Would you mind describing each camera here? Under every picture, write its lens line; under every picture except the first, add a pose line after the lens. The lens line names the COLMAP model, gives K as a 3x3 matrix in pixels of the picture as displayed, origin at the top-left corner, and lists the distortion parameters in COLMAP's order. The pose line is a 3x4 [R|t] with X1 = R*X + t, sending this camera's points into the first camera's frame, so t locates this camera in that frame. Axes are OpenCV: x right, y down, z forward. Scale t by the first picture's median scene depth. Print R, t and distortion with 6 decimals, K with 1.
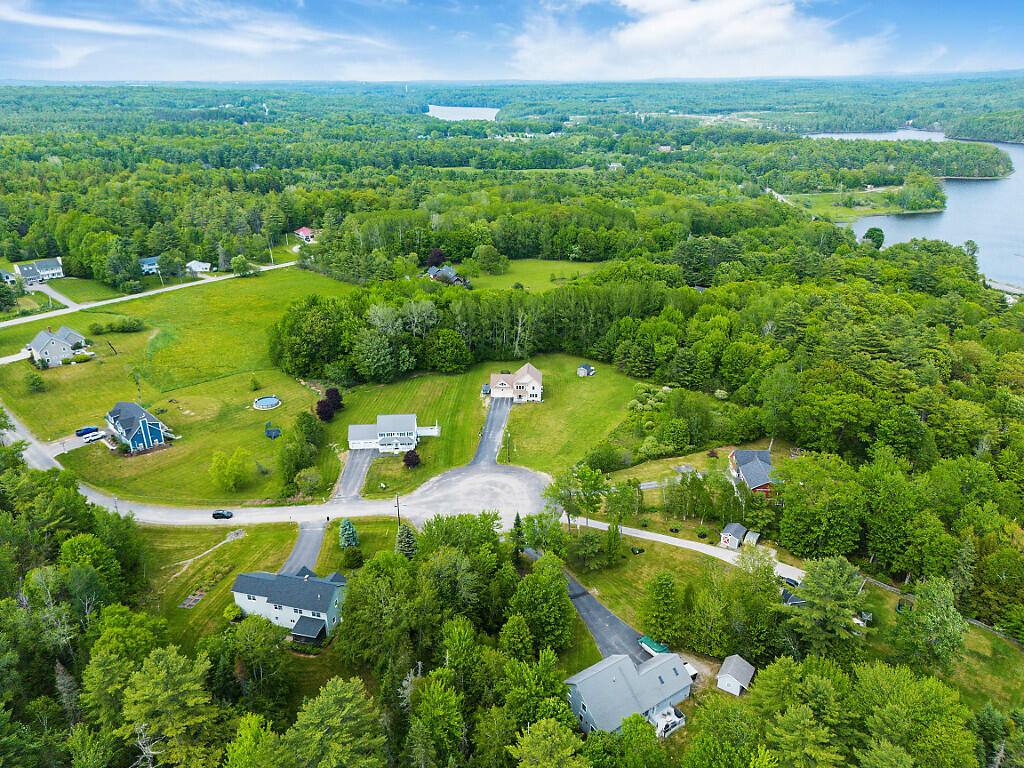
lens RADIAL K [[661.3, 0, 512.4], [0, 661.3, 383.6], [0, 0, 1]] dist [0.001237, -0.001013]
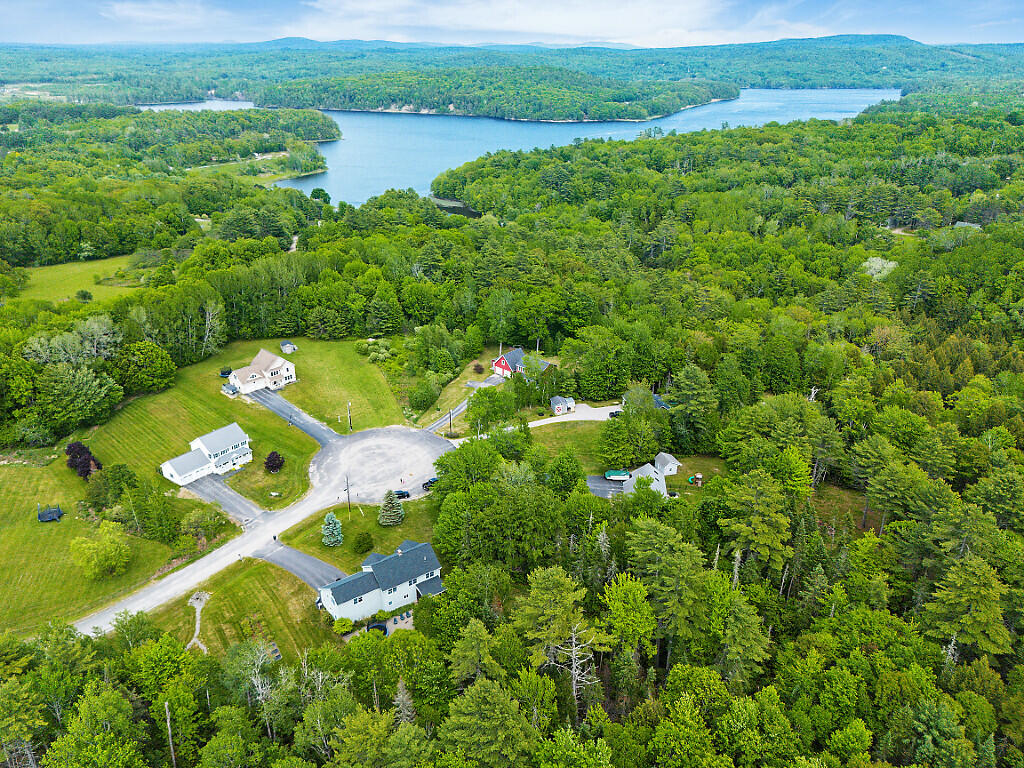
lens RADIAL K [[661.3, 0, 512.4], [0, 661.3, 383.6], [0, 0, 1]] dist [0.001237, -0.001013]
pose [[0.656991, -0.310526, 0.686976, -0.486918], [0.284091, 0.946032, 0.155933, -0.036238], [-0.698323, 0.092717, 0.709753, 0.085600]]
